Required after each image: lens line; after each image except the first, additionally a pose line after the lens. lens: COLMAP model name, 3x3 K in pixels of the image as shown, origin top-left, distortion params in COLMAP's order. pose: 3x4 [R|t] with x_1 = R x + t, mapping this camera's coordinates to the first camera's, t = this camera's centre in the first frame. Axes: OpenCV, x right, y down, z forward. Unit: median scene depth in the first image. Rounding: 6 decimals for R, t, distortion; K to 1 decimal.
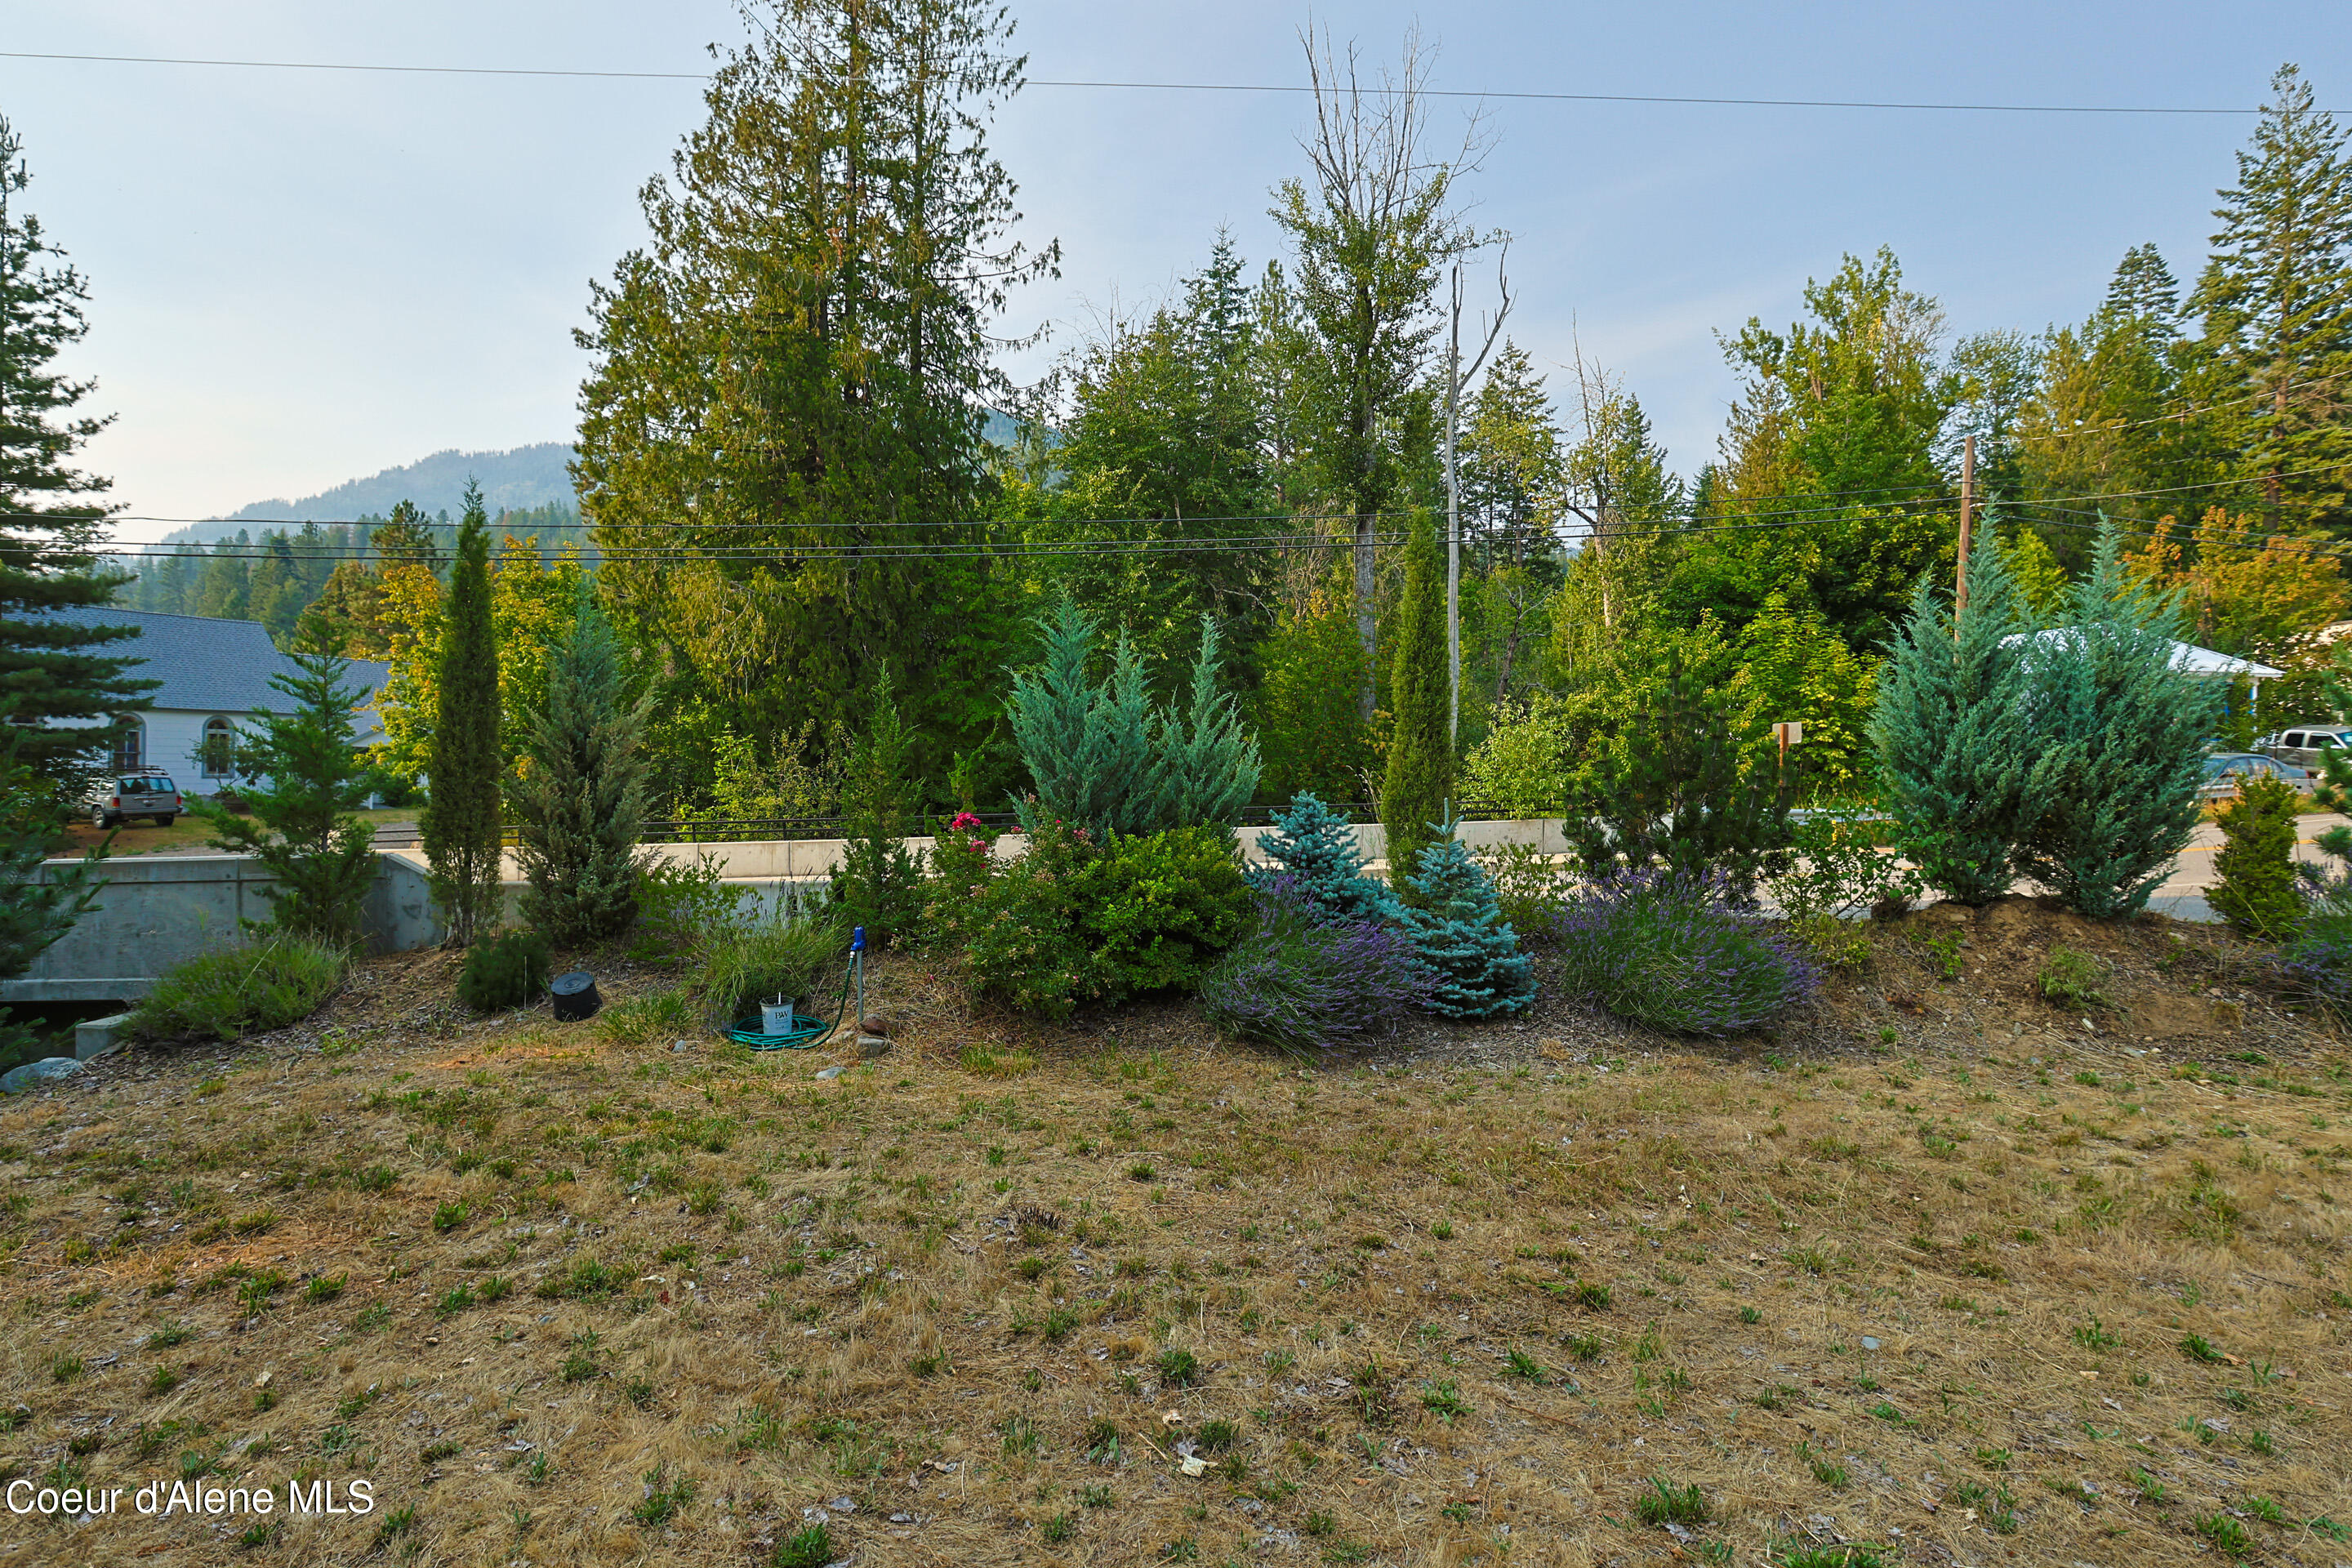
lens RADIAL K [[1115.8, 0, 1228.9], [0, 1115.8, 774.7], [0, 0, 1]] dist [-0.030738, 0.007863]
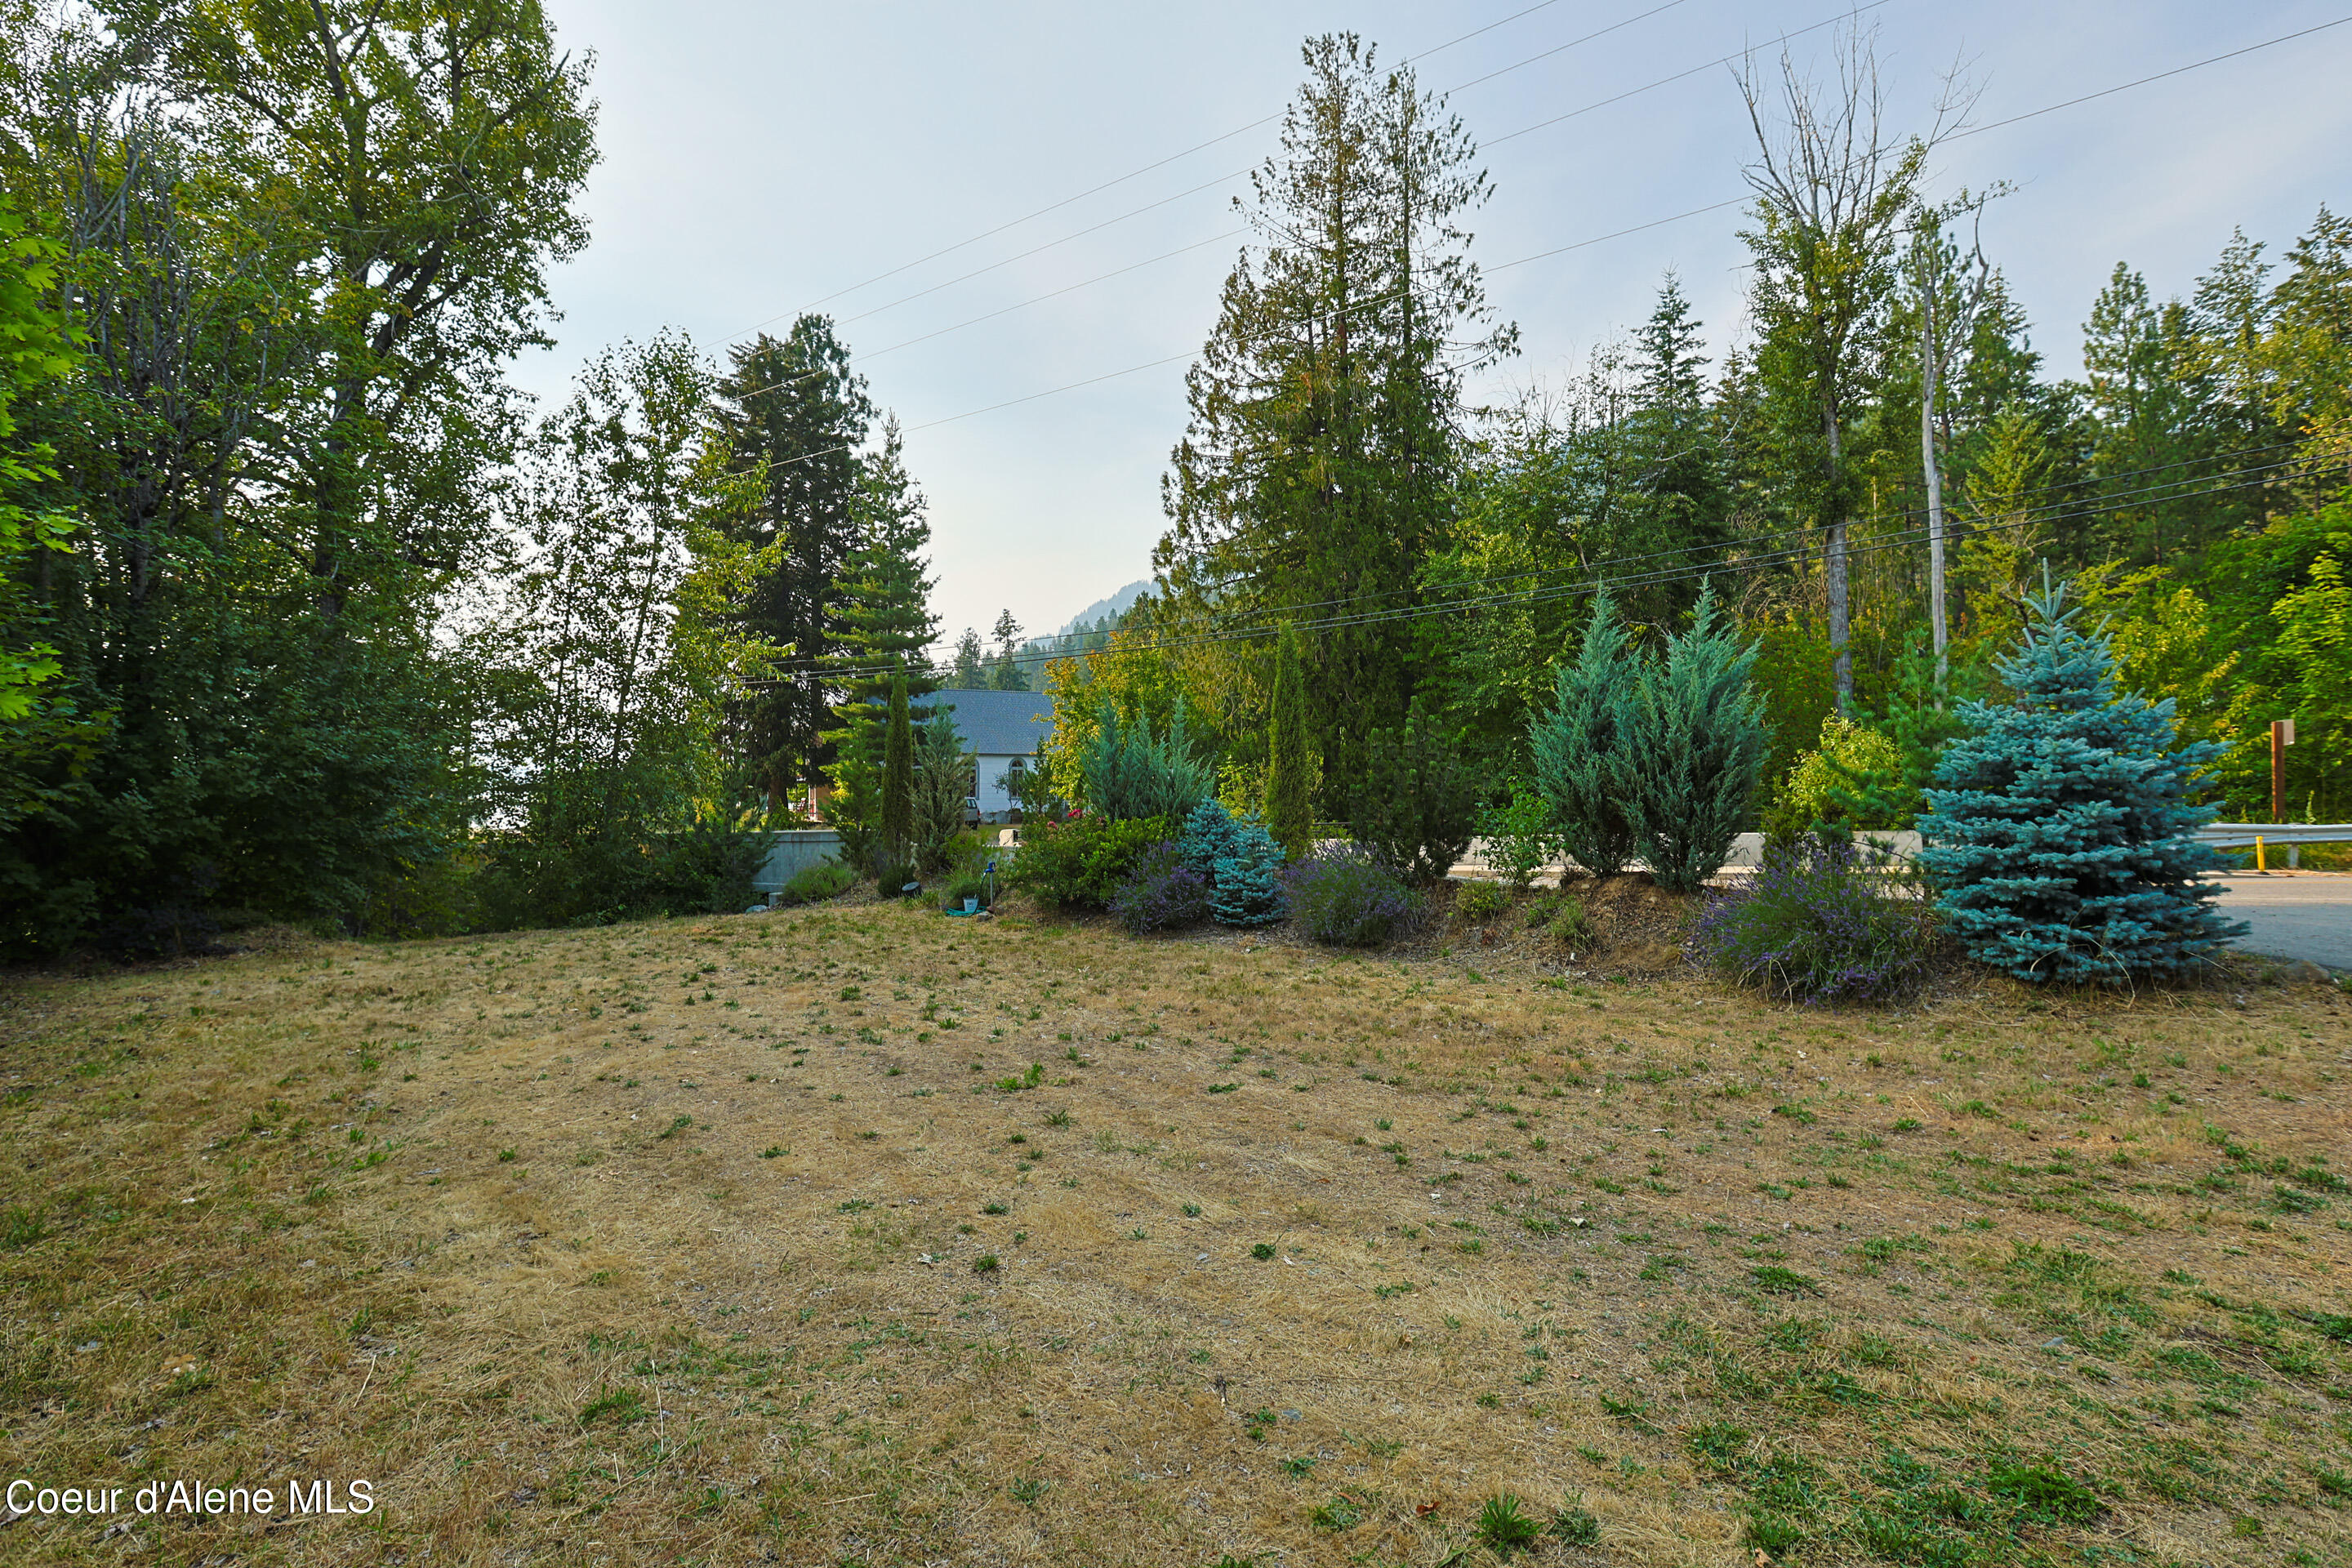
lens RADIAL K [[1115.8, 0, 1214.7], [0, 1115.8, 773.5], [0, 0, 1]] dist [-0.030738, 0.007863]
pose [[0.808554, -0.016629, -0.588187, 0.288490], [0.004015, 0.999733, -0.022745, 0.004784], [0.588408, 0.016029, 0.808405, -0.103836]]
